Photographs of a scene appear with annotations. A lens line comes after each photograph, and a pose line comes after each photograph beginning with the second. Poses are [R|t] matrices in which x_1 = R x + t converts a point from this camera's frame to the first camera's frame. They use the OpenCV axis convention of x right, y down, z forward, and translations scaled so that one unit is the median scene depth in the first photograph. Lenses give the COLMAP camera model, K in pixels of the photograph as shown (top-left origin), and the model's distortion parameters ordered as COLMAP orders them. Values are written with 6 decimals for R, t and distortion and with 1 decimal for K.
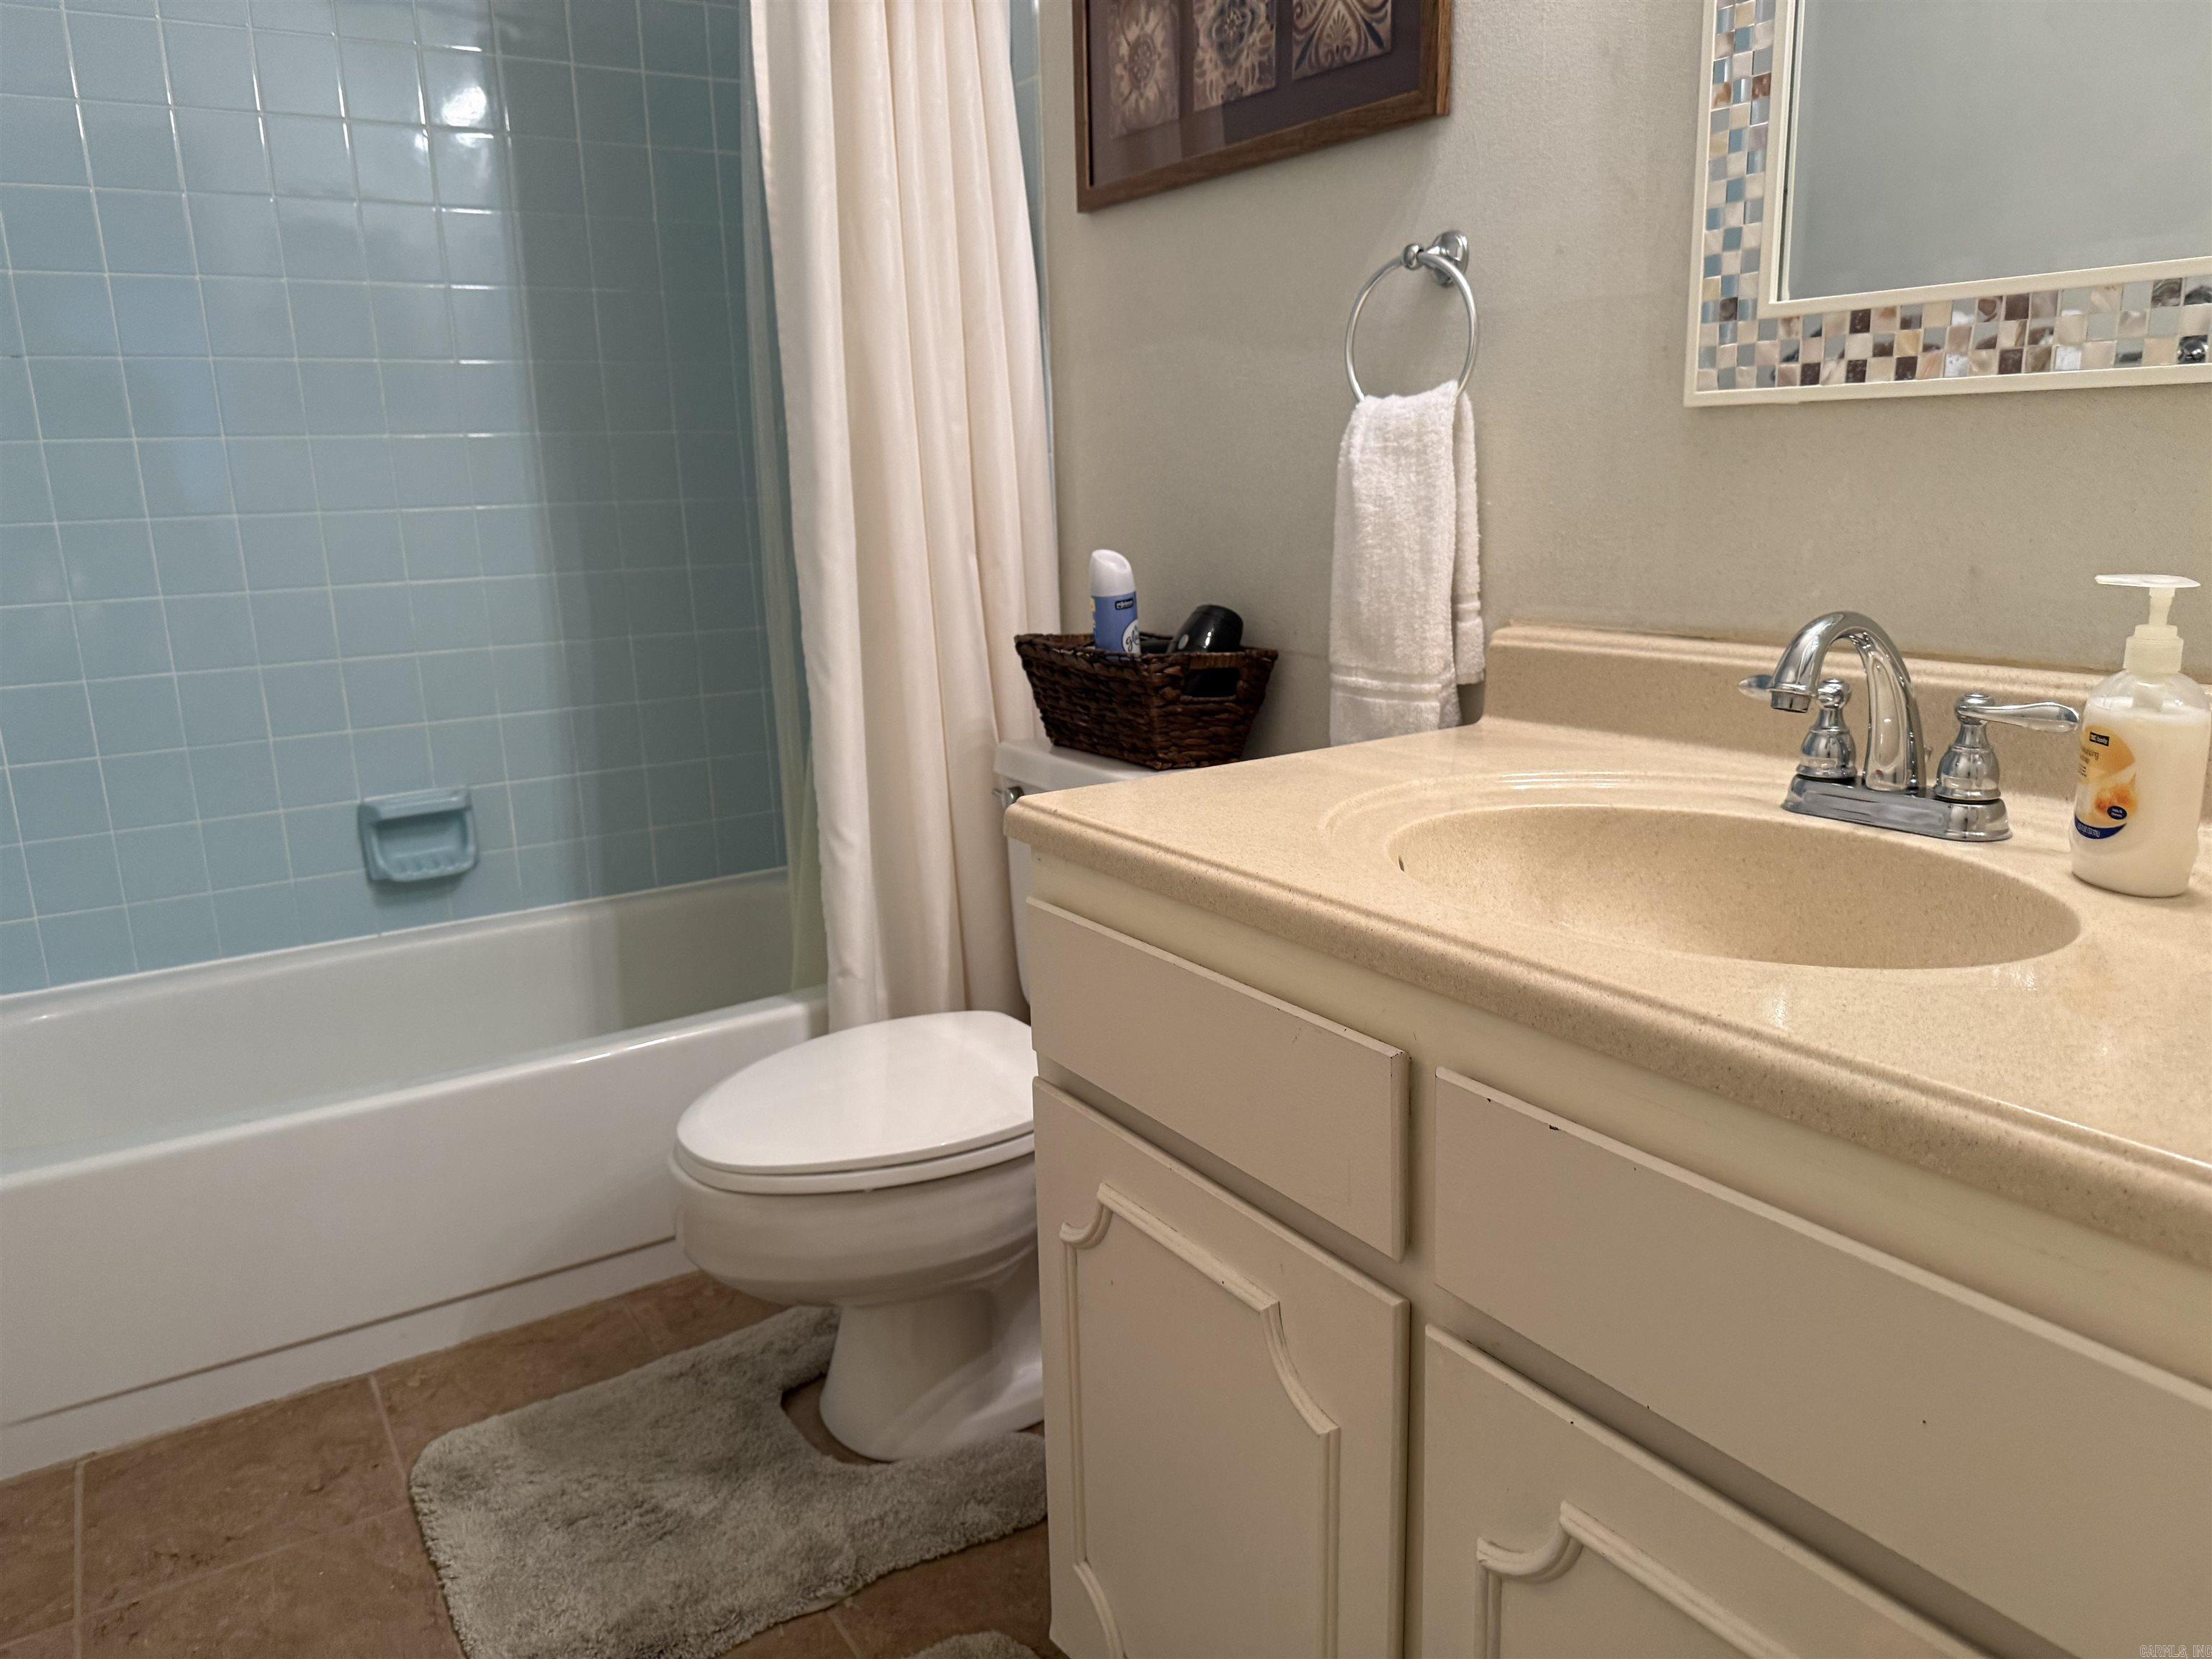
lens RADIAL K [[1561.8, 0, 1090.9], [0, 1561.8, 846.9], [0, 0, 1]] dist [0.112165, -0.174667]
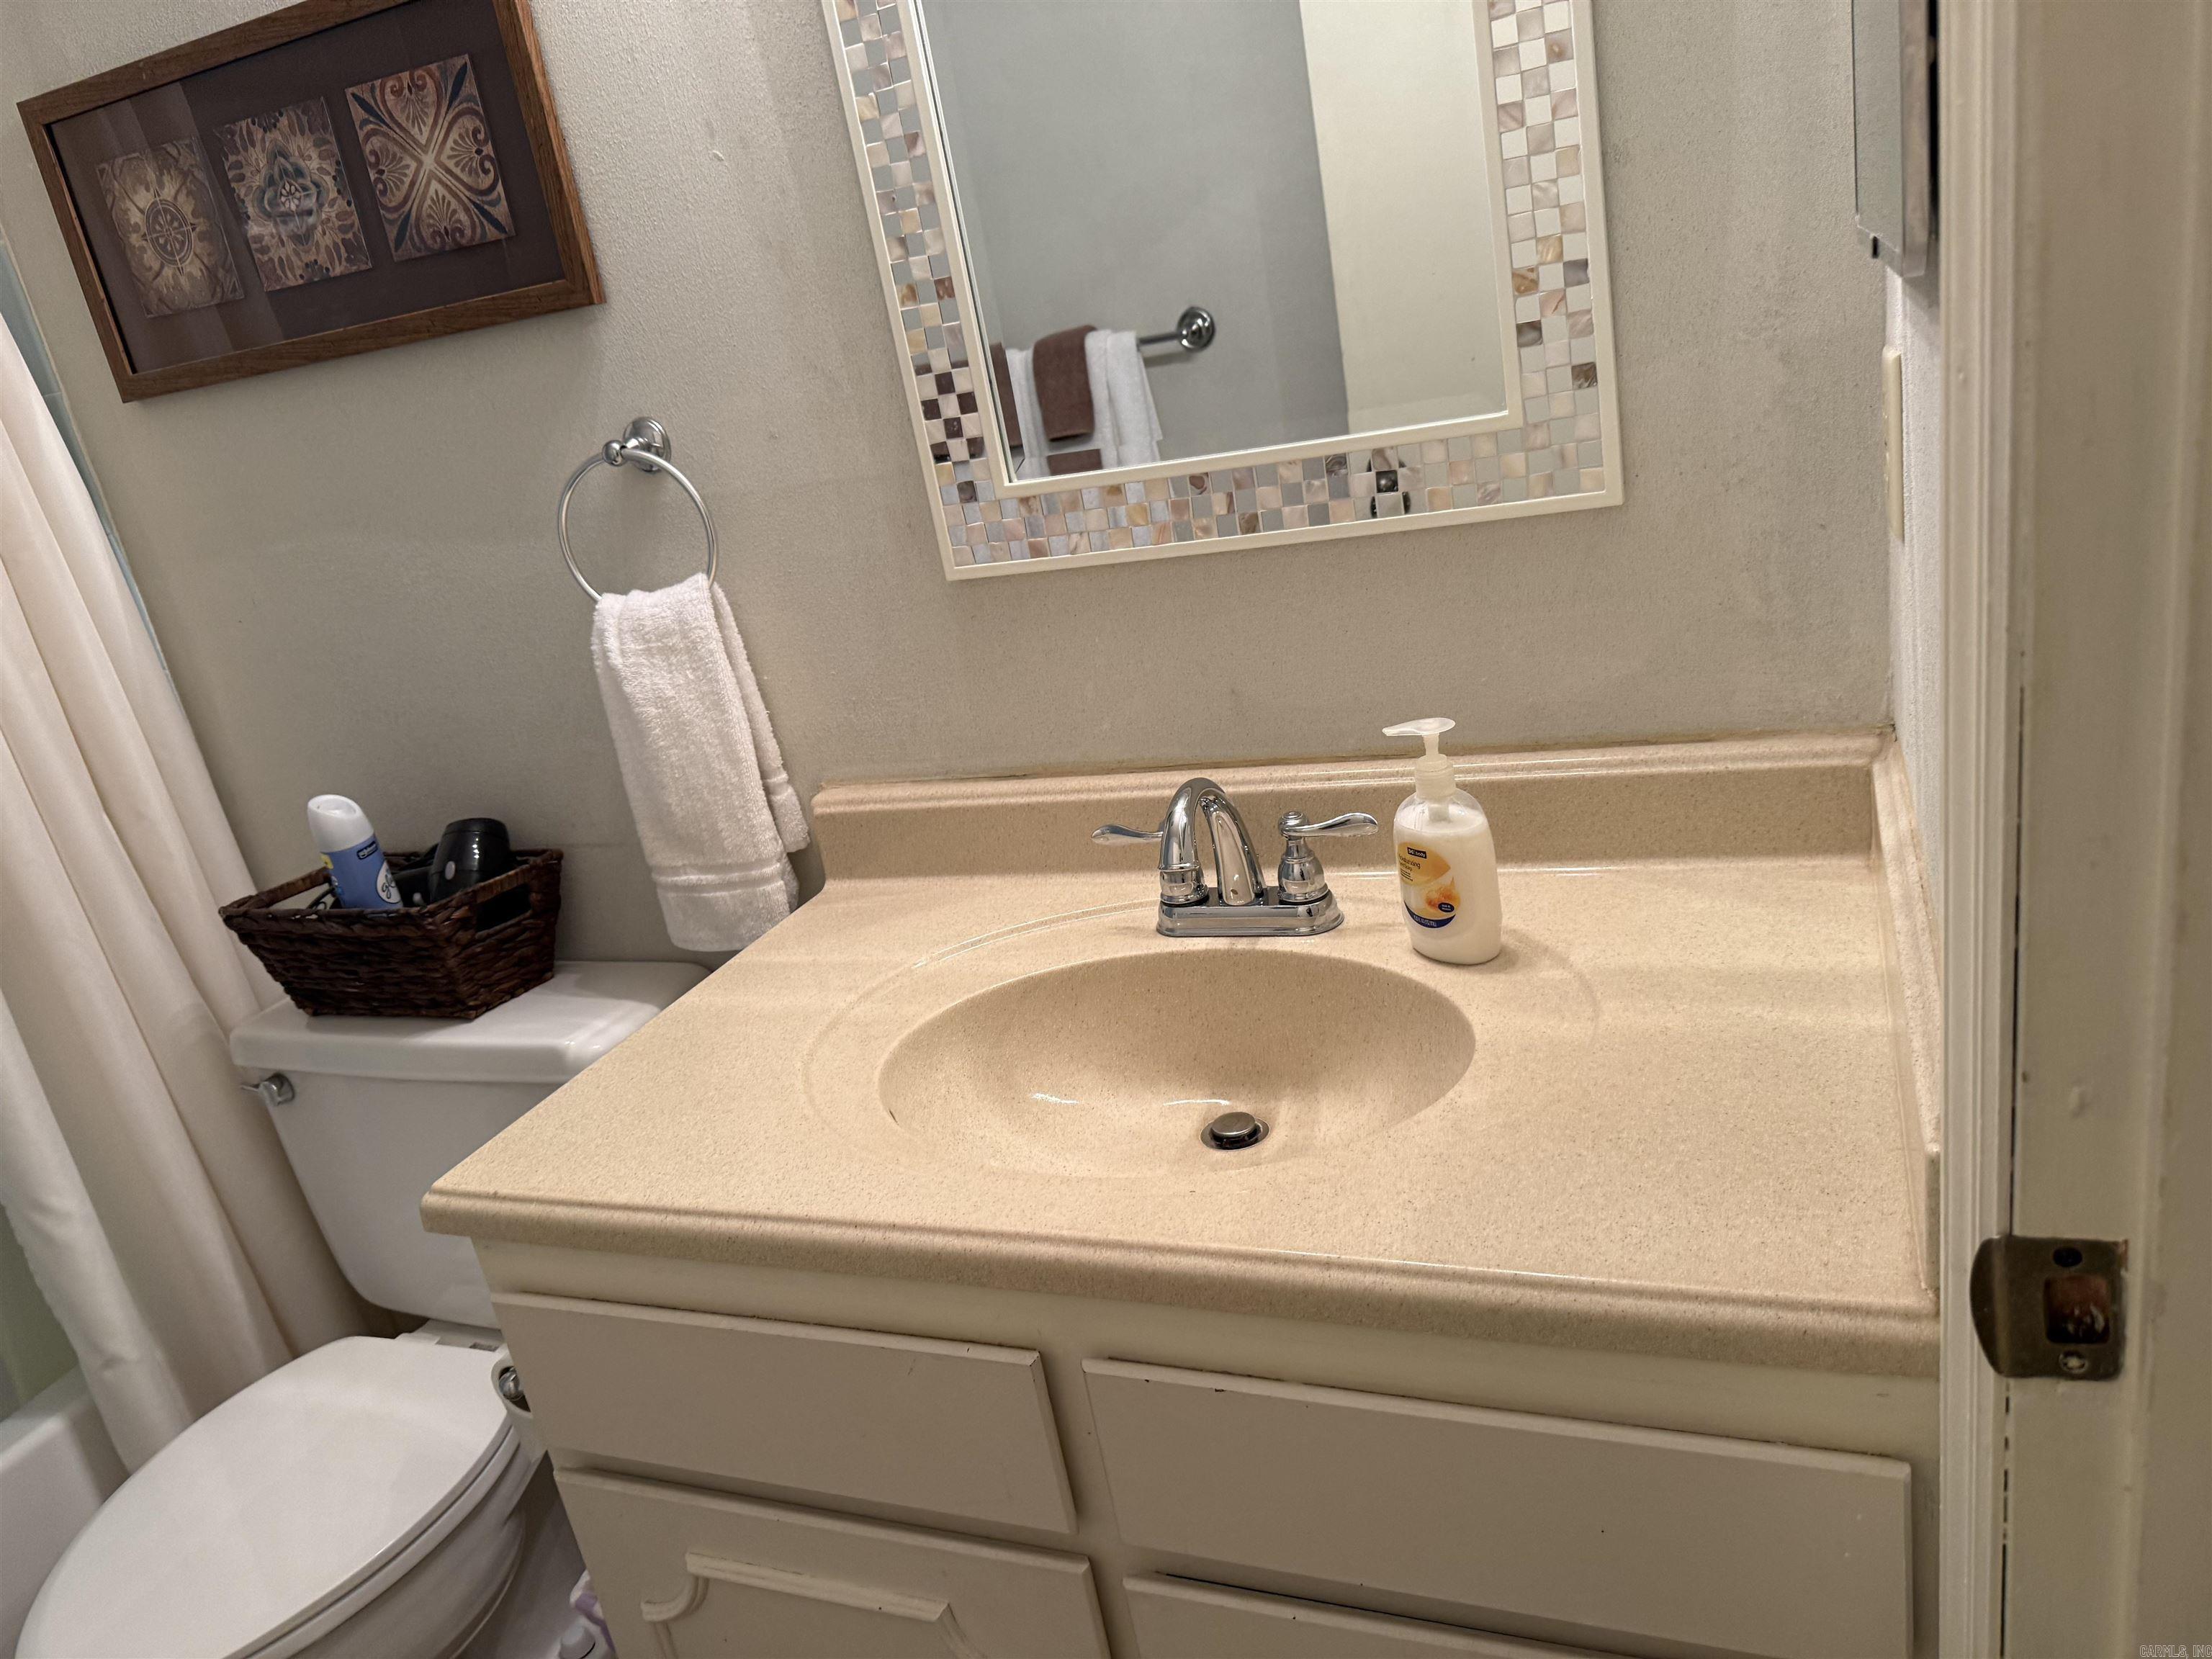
lens RADIAL K [[1561.8, 0, 1090.9], [0, 1561.8, 846.9], [0, 0, 1]] dist [0.112165, -0.174667]
pose [[0.808025, -0.304064, 0.504619, -0.115439], [0.281504, 0.951684, 0.122689, -0.180561], [-0.517544, 0.042917, 0.854580, 0.051207]]
